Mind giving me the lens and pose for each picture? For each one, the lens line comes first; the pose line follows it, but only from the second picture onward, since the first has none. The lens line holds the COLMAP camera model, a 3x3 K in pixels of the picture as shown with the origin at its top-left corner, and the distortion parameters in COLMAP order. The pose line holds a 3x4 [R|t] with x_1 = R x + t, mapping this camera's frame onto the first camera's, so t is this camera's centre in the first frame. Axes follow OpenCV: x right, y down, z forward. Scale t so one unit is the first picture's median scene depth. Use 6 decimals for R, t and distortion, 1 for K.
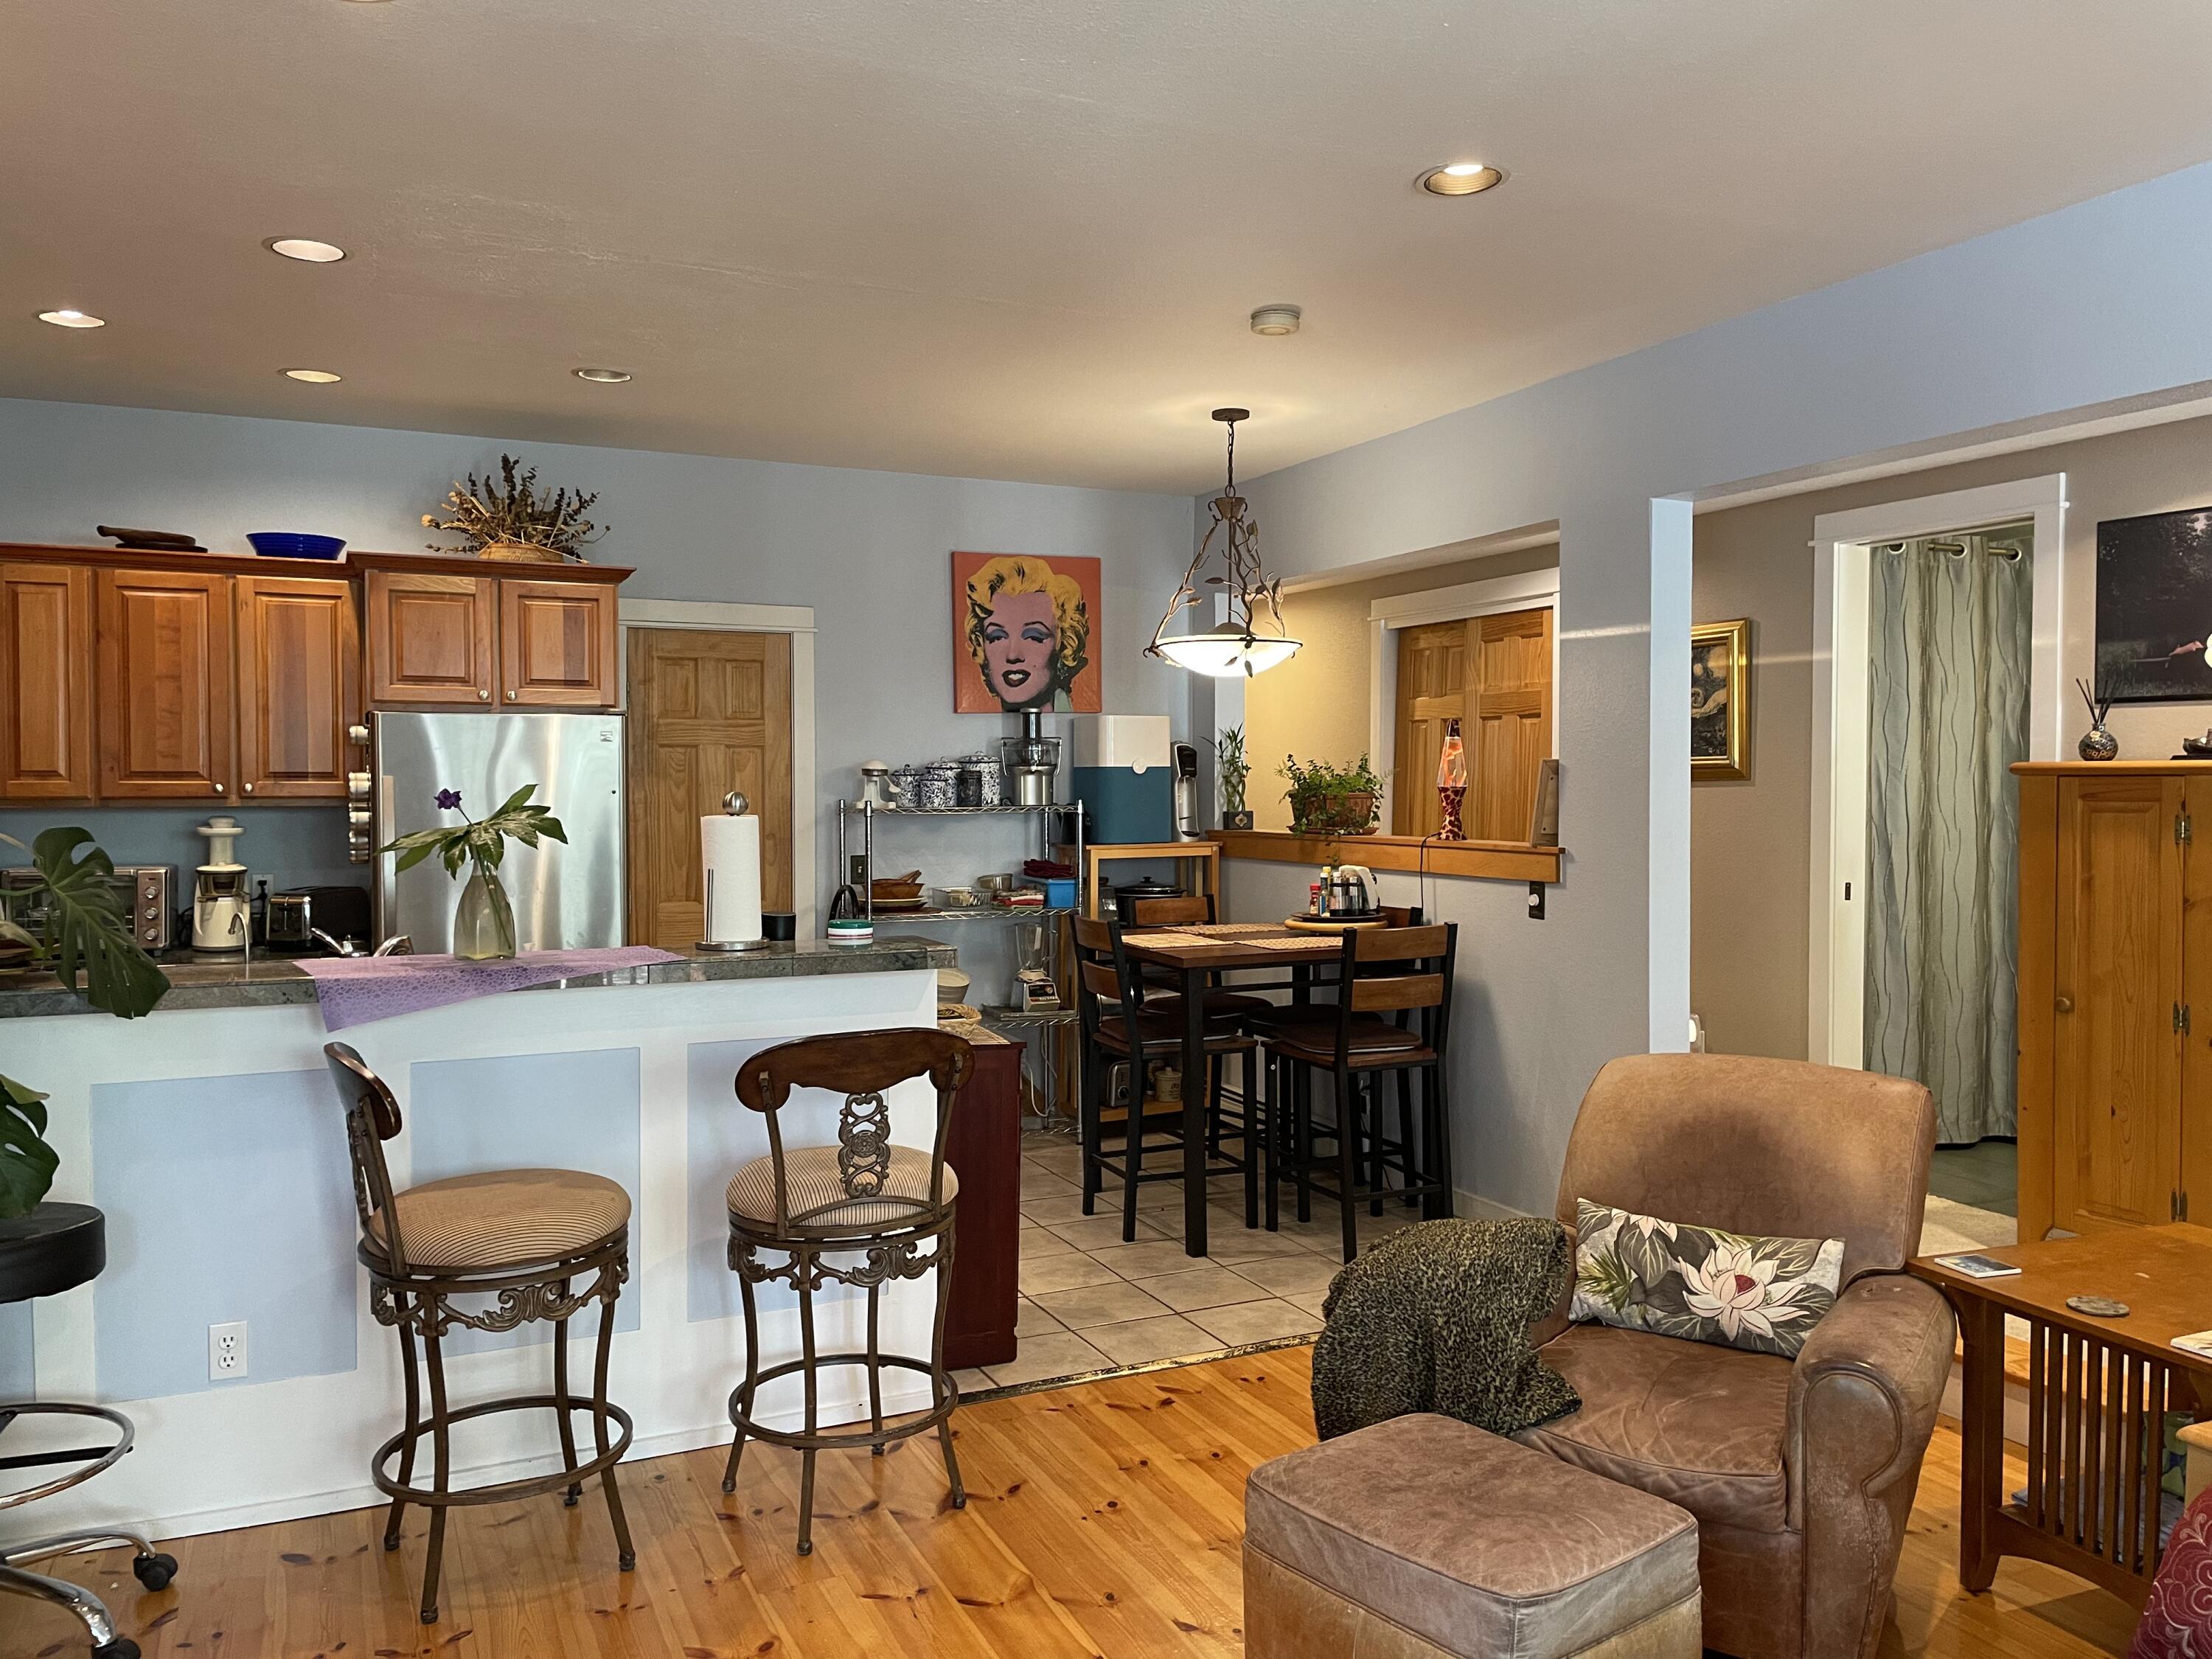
lens RADIAL K [[1678.1, 0, 1106.0], [0, 1678.1, 829.5], [0, 0, 1]] dist [0.087469, -0.116131]
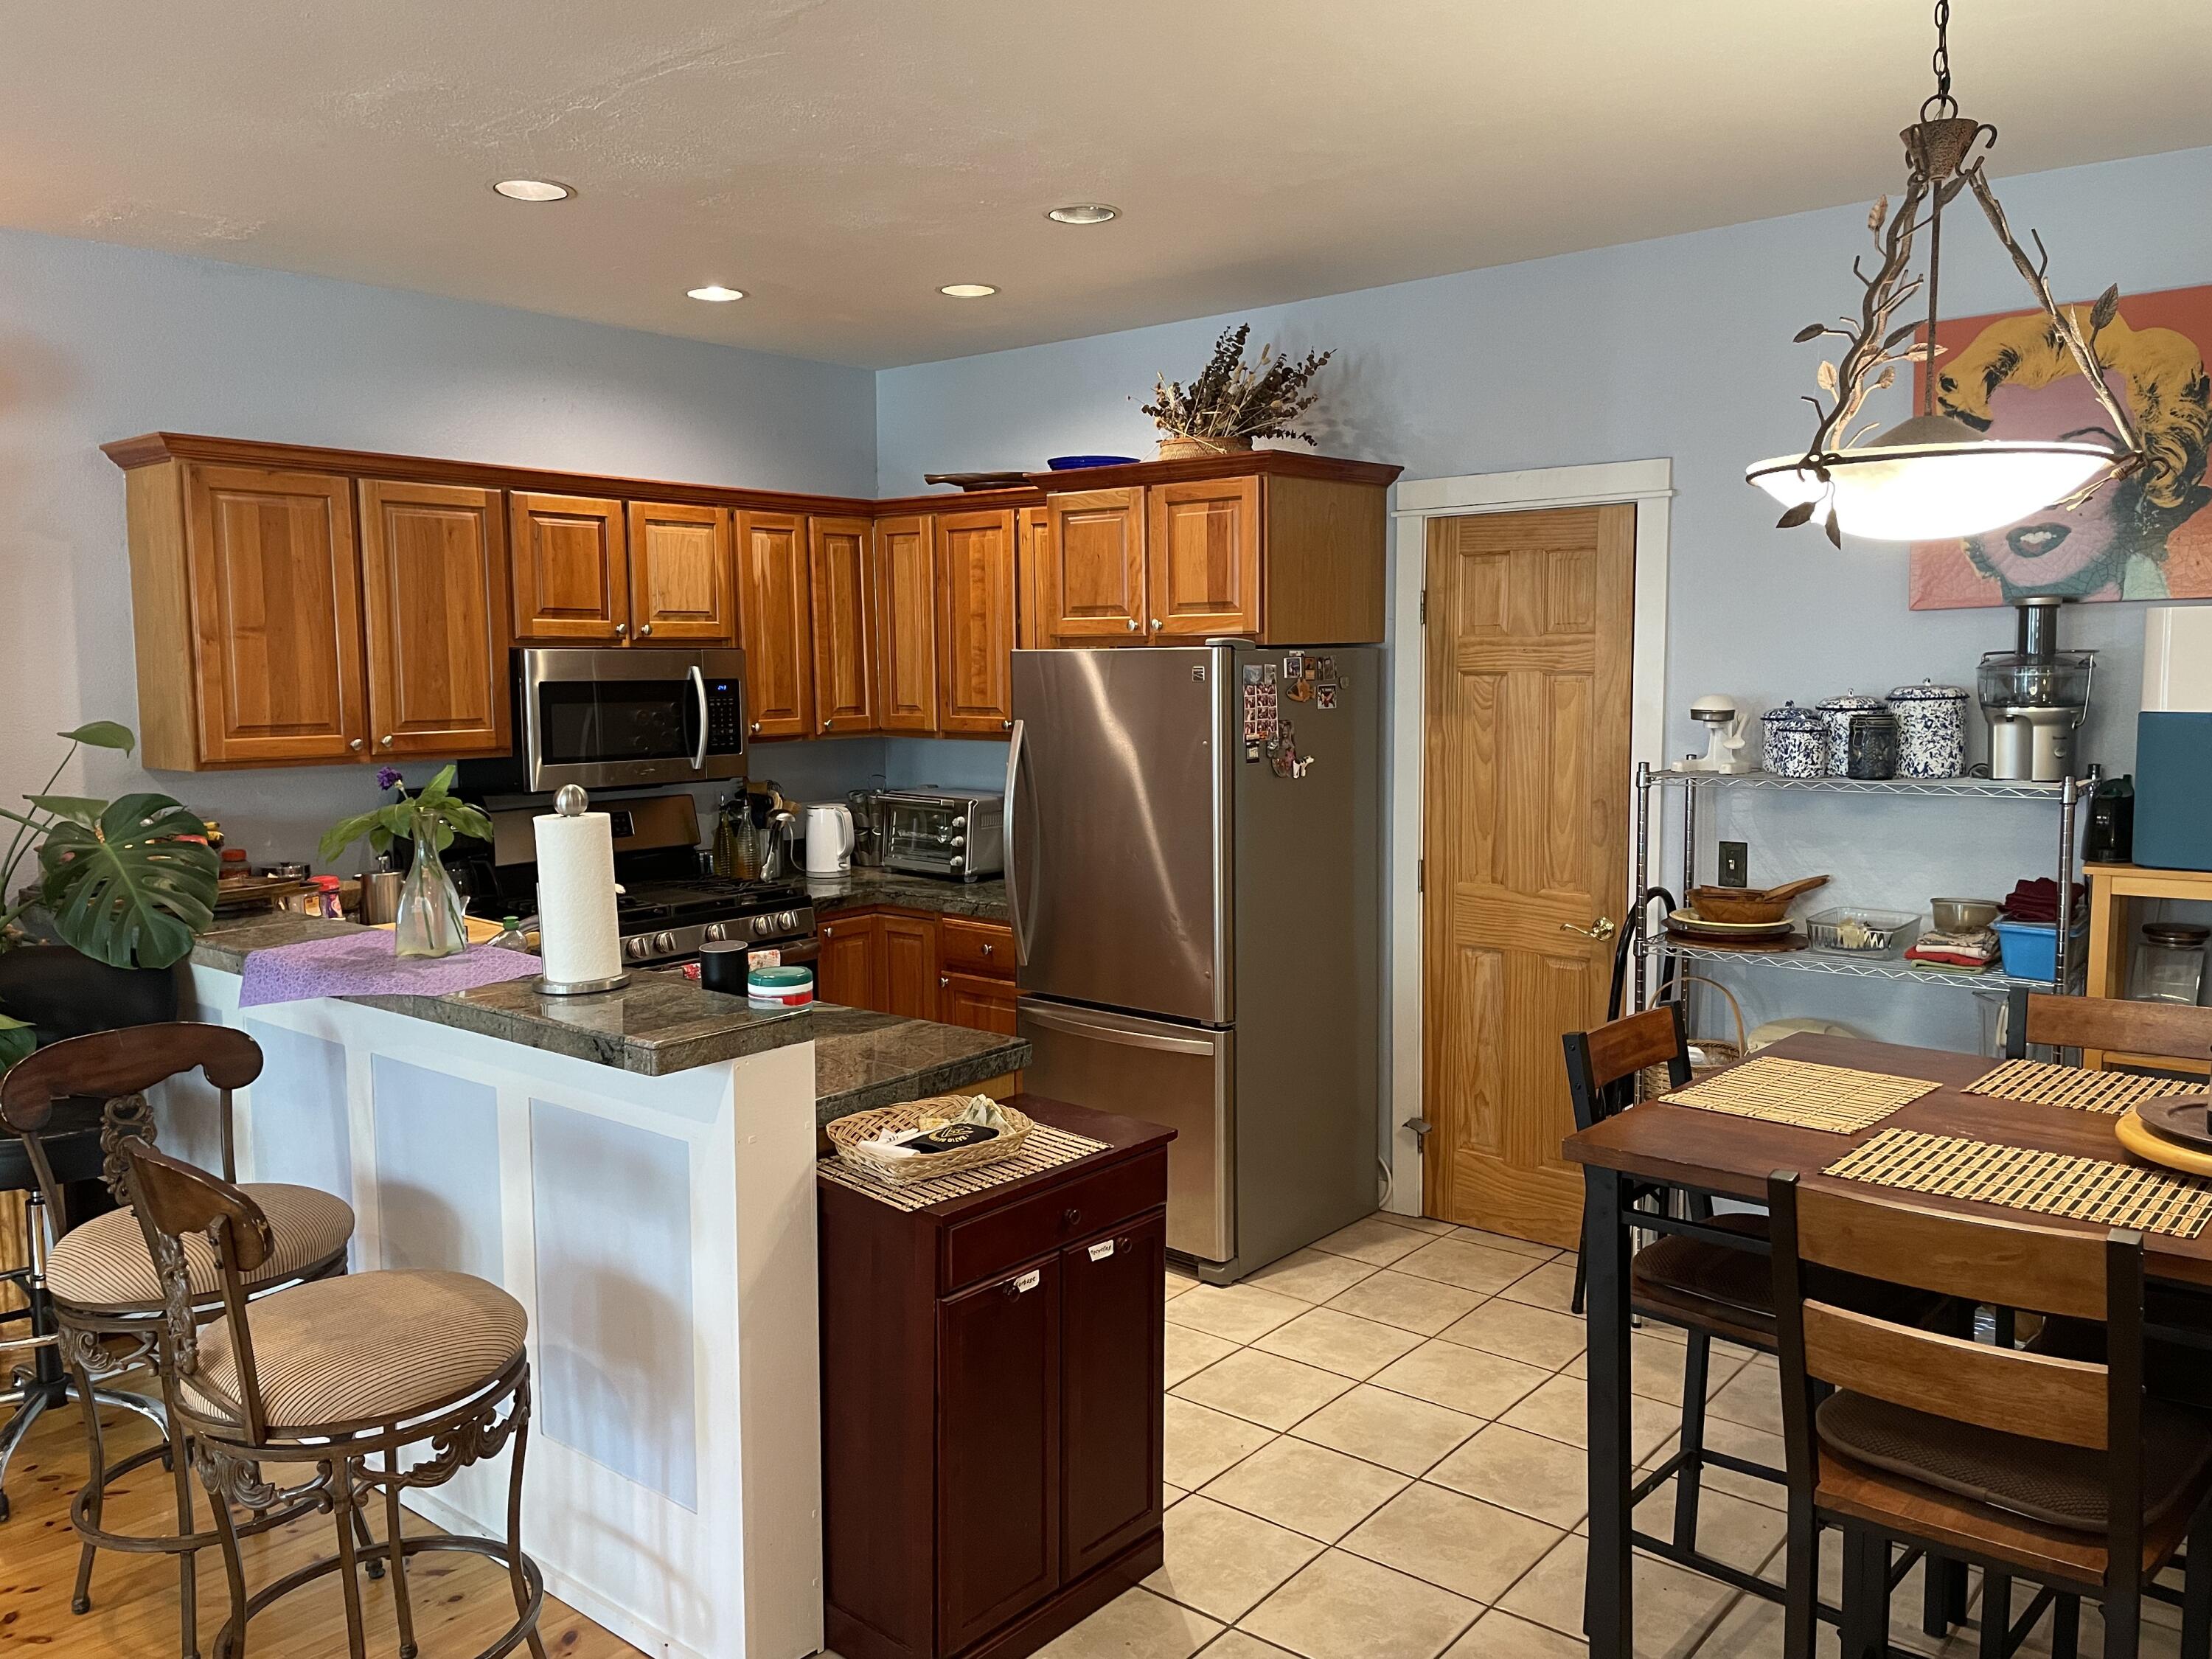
lens RADIAL K [[1678.1, 0, 1106.0], [0, 1678.1, 829.5], [0, 0, 1]] dist [0.087469, -0.116131]
pose [[0.428944, 0.089447, -0.898892, 0.339982], [-0.016728, 0.995701, 0.091098, -0.045464], [0.903176, -0.024039, 0.428596, 0.526541]]
